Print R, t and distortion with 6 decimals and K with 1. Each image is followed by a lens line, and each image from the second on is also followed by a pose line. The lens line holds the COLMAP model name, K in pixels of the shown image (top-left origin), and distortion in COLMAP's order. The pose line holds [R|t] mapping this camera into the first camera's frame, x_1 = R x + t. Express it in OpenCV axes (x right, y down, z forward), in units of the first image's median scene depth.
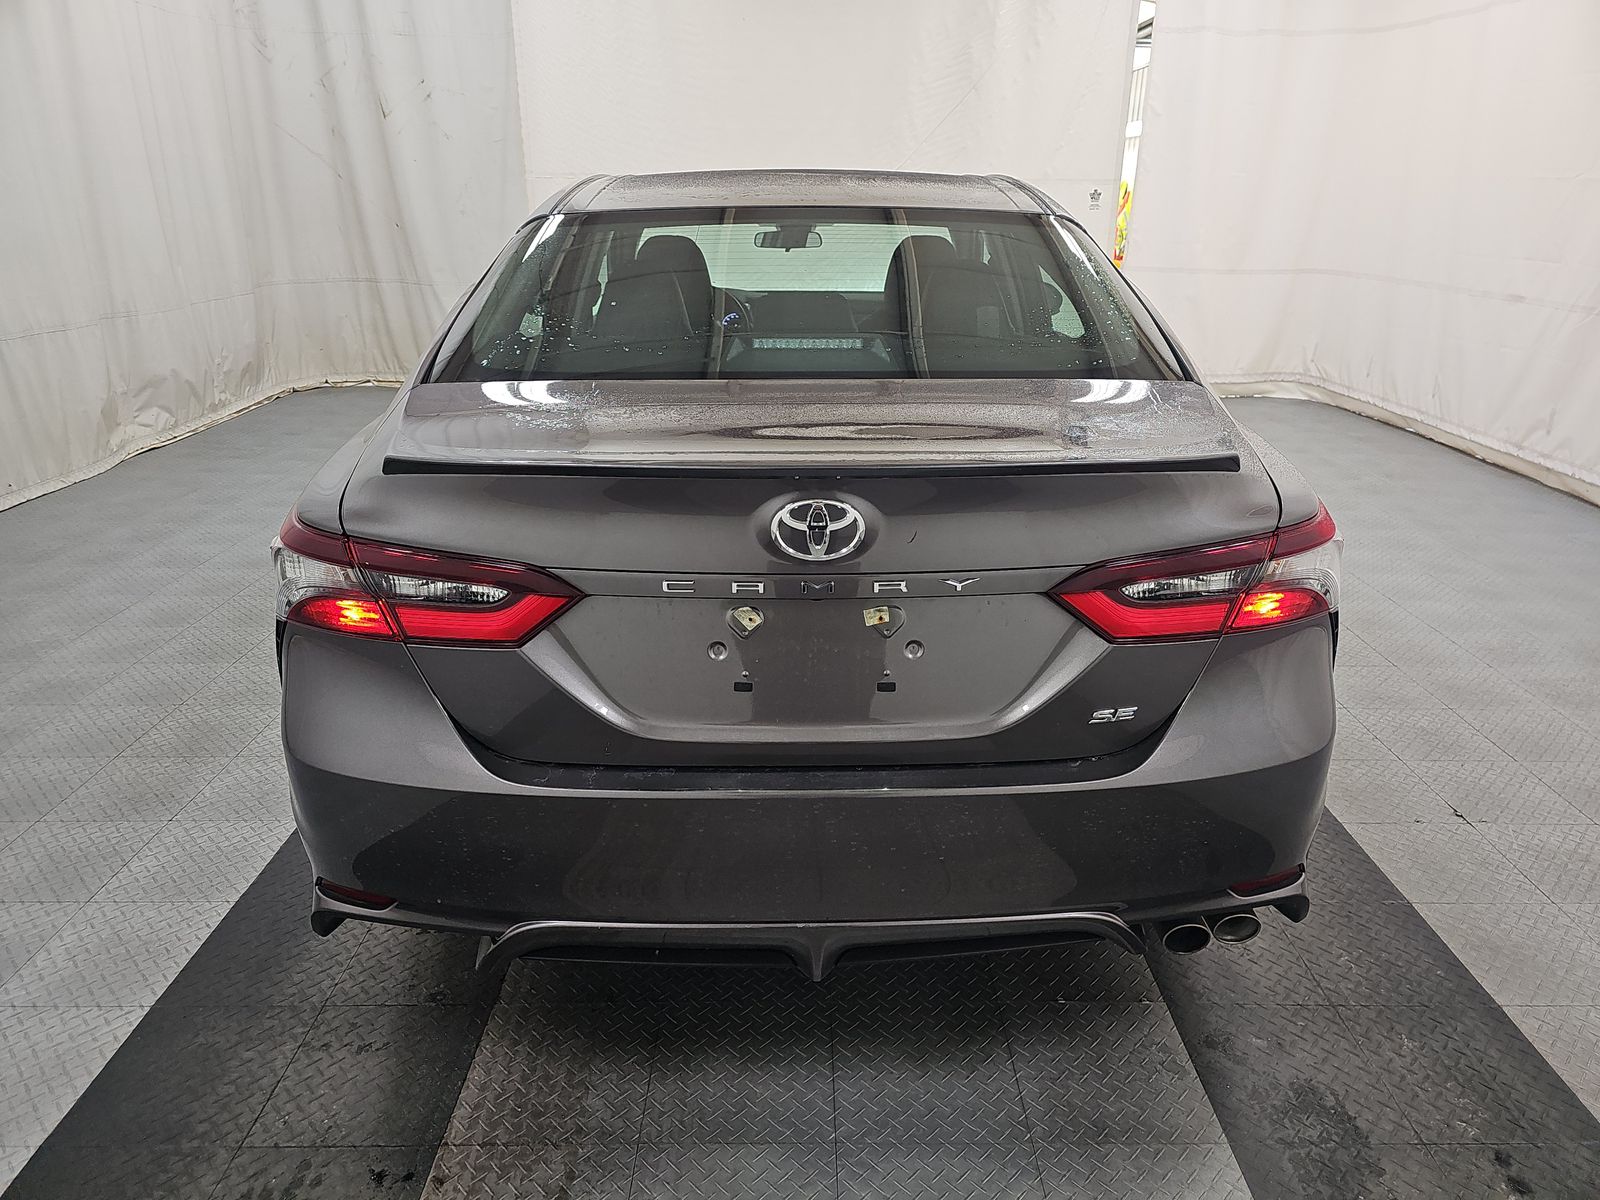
lens RADIAL K [[1055.2, 0, 808.8], [0, 1055.2, 598.4], [0, 0, 1]] dist [0.016723, -0.019989]
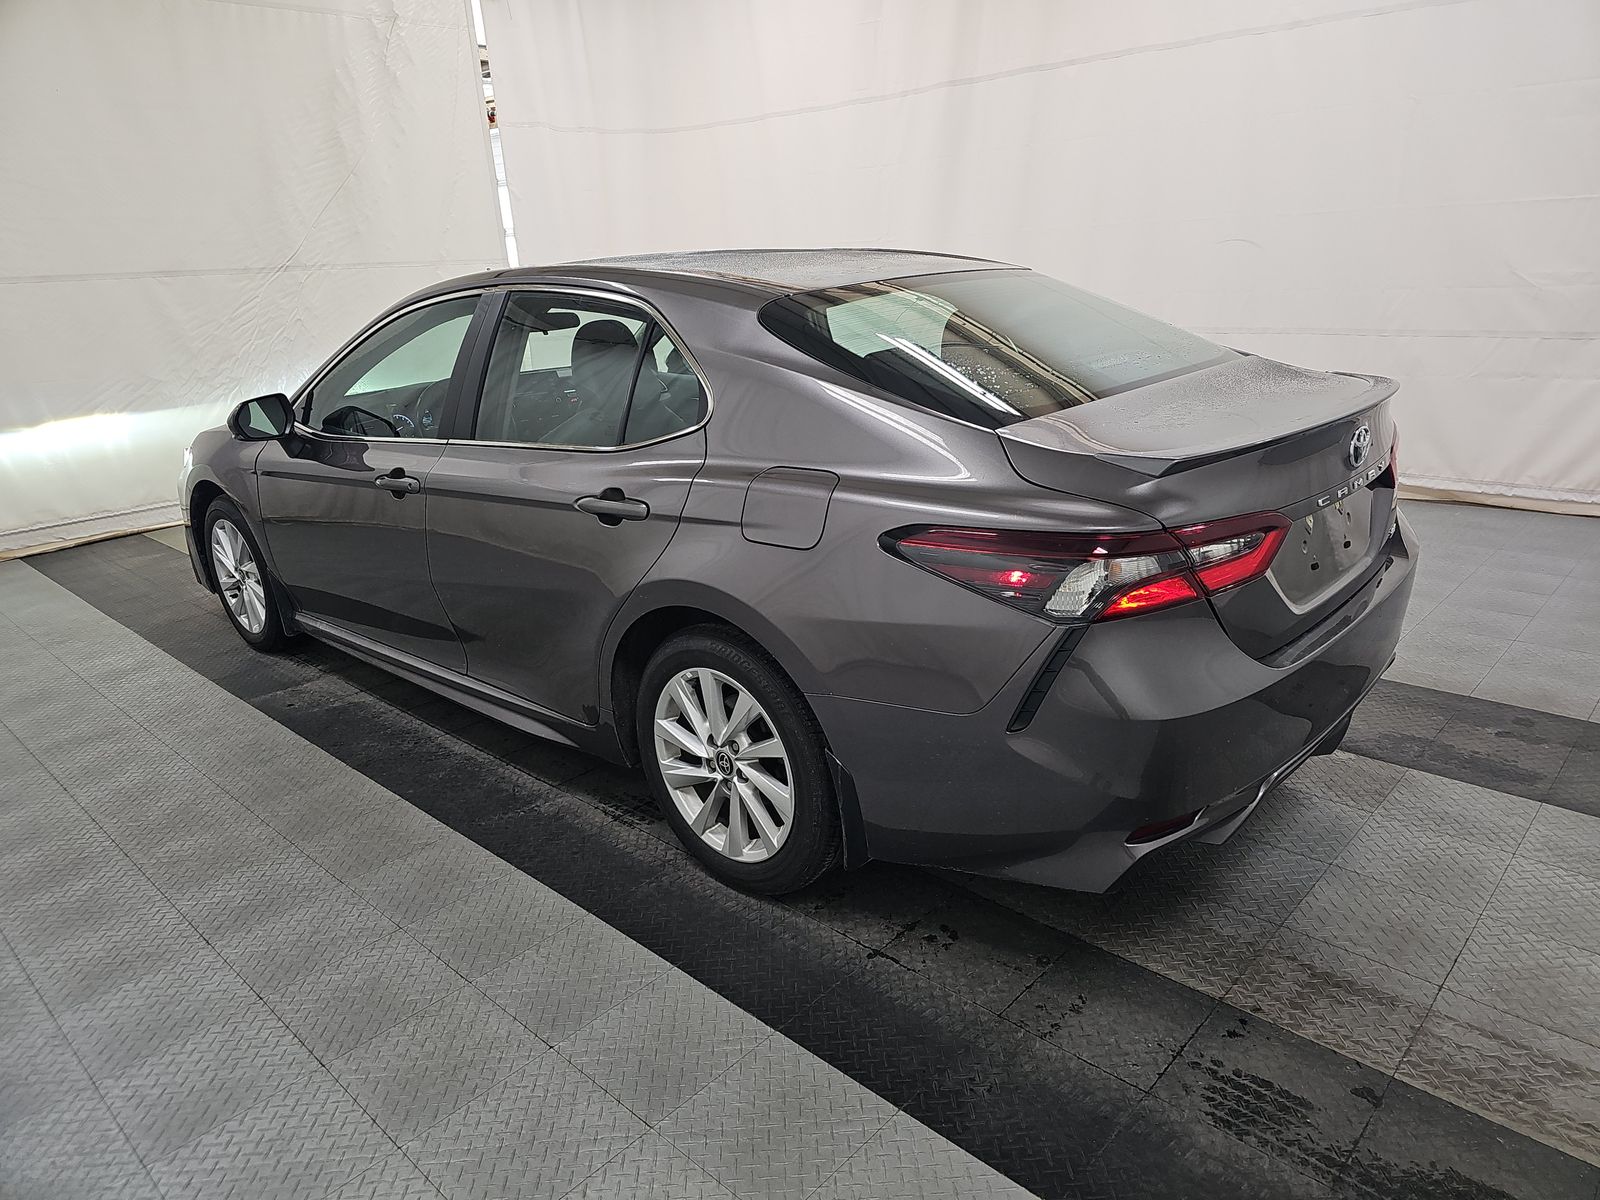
lens RADIAL K [[1055.2, 0, 805.9], [0, 1055.2, 603.3], [0, 0, 1]] dist [0.016723, -0.019989]
pose [[0.691052, -0.262476, 0.673464, -0.342520], [0.303850, 0.950902, 0.058821, -0.038206], [-0.655838, 0.163983, 0.736876, 0.076807]]
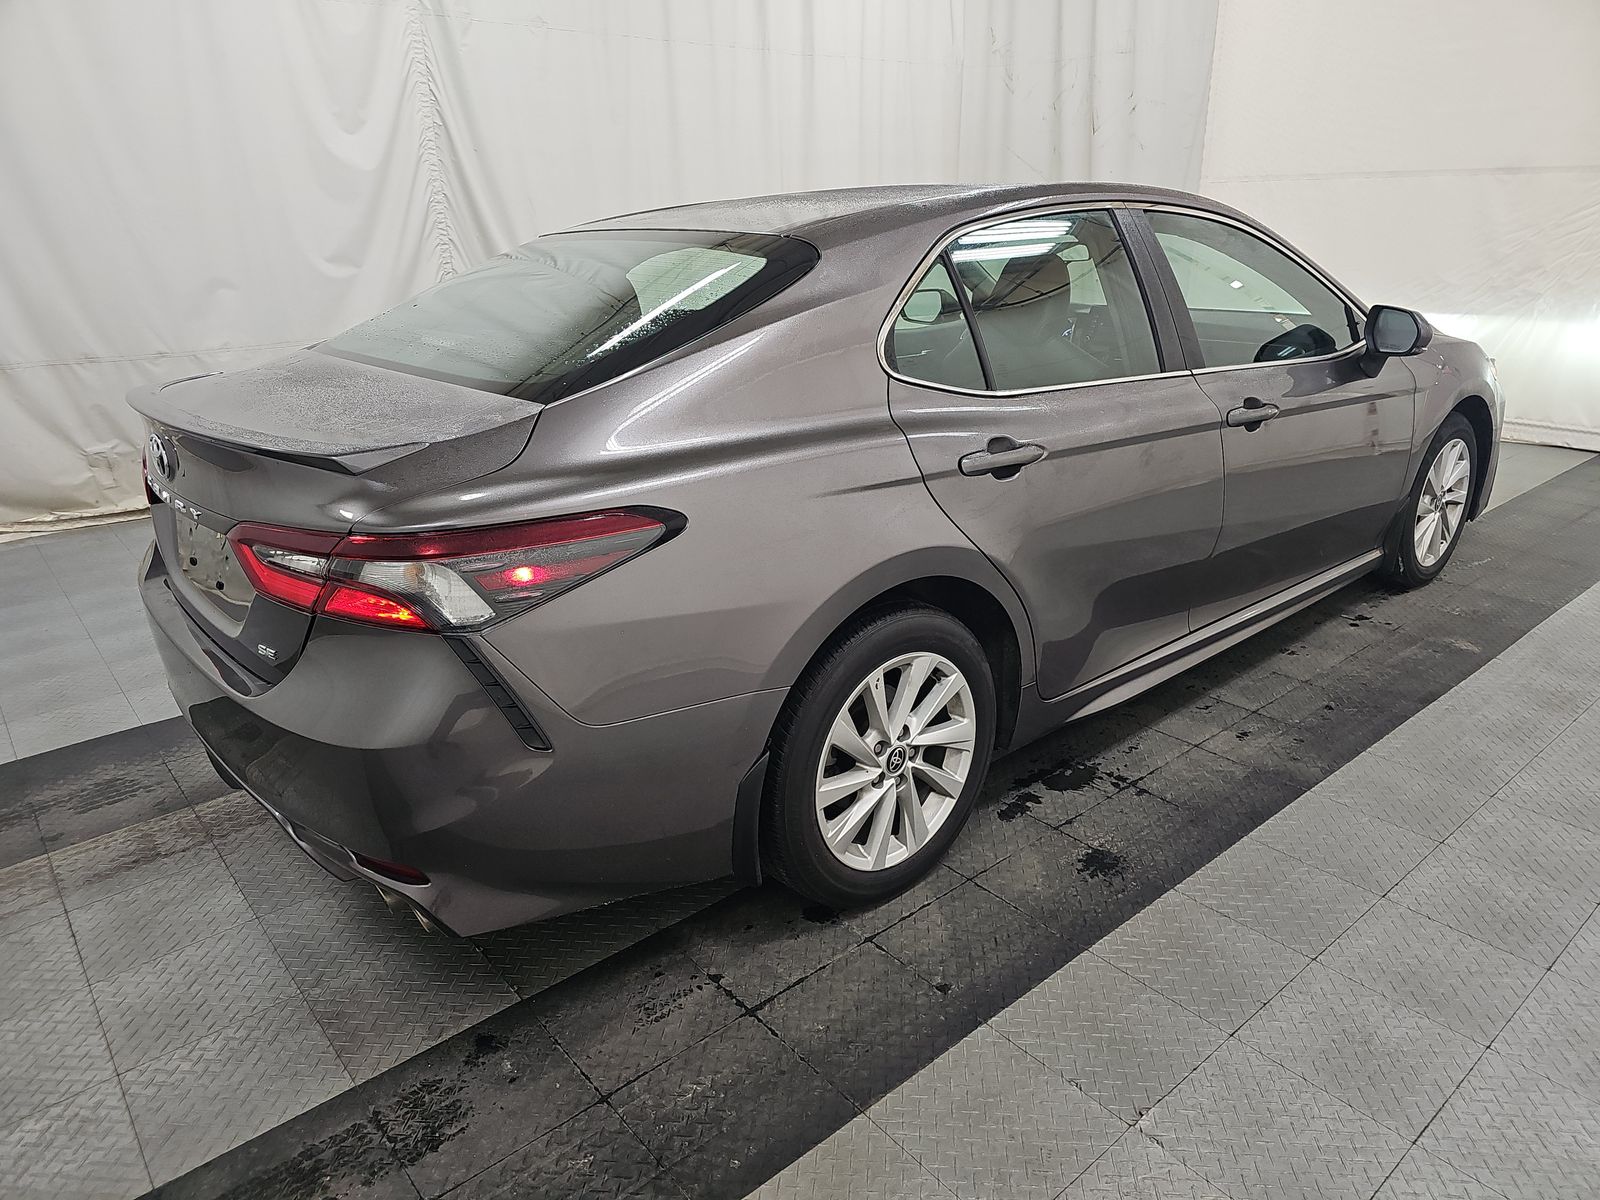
lens RADIAL K [[1055.2, 0, 793.2], [0, 1055.2, 593.3], [0, 0, 1]] dist [0.016723, -0.019989]
pose [[0.638934, 0.237276, -0.731754, 0.329820], [-0.244055, 0.964624, 0.099688, -0.046090], [0.729521, 0.114894, 0.674239, 0.130370]]
